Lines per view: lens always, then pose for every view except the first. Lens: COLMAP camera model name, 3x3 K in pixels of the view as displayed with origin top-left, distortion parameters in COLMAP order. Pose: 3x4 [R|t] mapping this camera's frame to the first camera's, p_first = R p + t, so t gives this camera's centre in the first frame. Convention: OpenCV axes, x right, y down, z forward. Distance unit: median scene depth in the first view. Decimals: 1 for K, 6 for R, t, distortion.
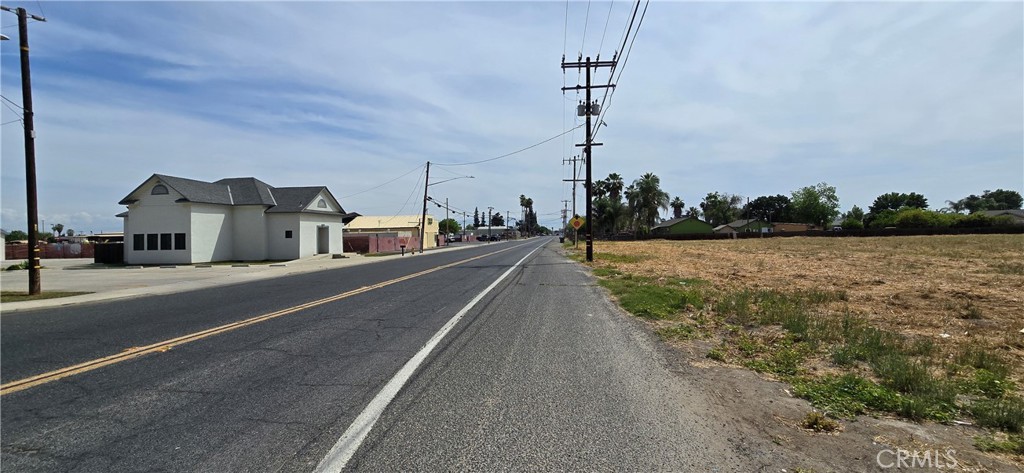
lens RADIAL K [[421.7, 0, 513.4], [0, 421.7, 232.6], [0, 0, 1]] dist [-0.002973, -0.000164]
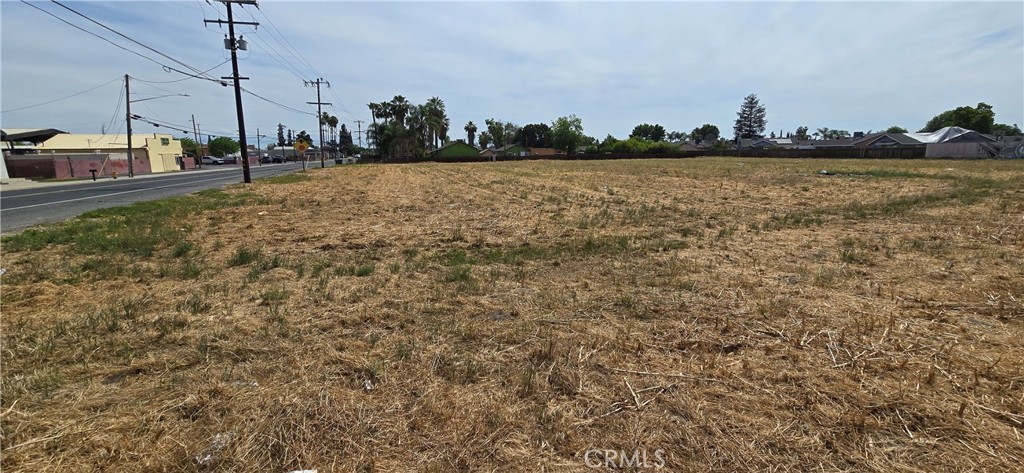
lens RADIAL K [[421.7, 0, 513.4], [0, 421.7, 232.6], [0, 0, 1]] dist [-0.002973, -0.000164]
pose [[0.928065, -0.060194, 0.367520, 0.113056], [-0.008454, 0.983192, 0.182380, -0.004167], [-0.372321, -0.172368, 0.911957, -0.095042]]
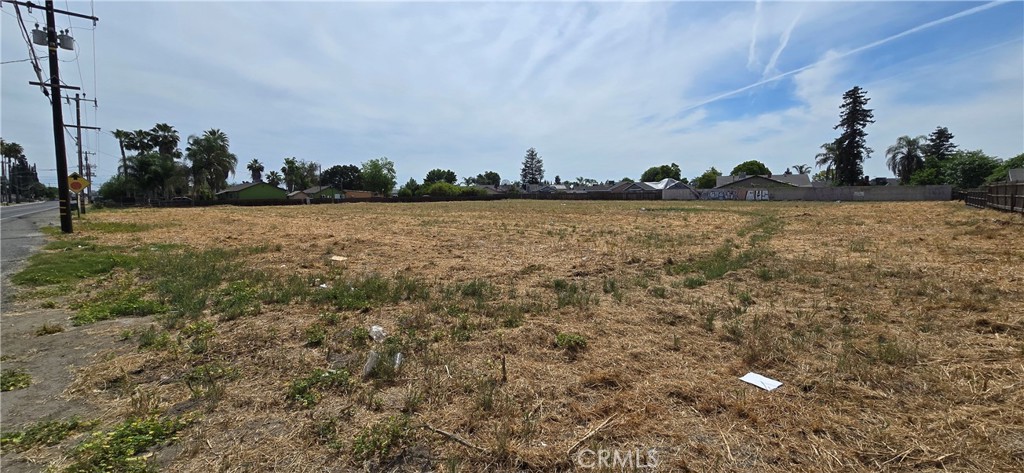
lens RADIAL K [[421.7, 0, 513.4], [0, 421.7, 232.6], [0, 0, 1]] dist [-0.002973, -0.000164]
pose [[0.628351, -0.054369, 0.776028, 0.024693], [-0.009033, 0.996978, 0.077163, -0.000778], [-0.777878, -0.055496, 0.625961, -0.045466]]
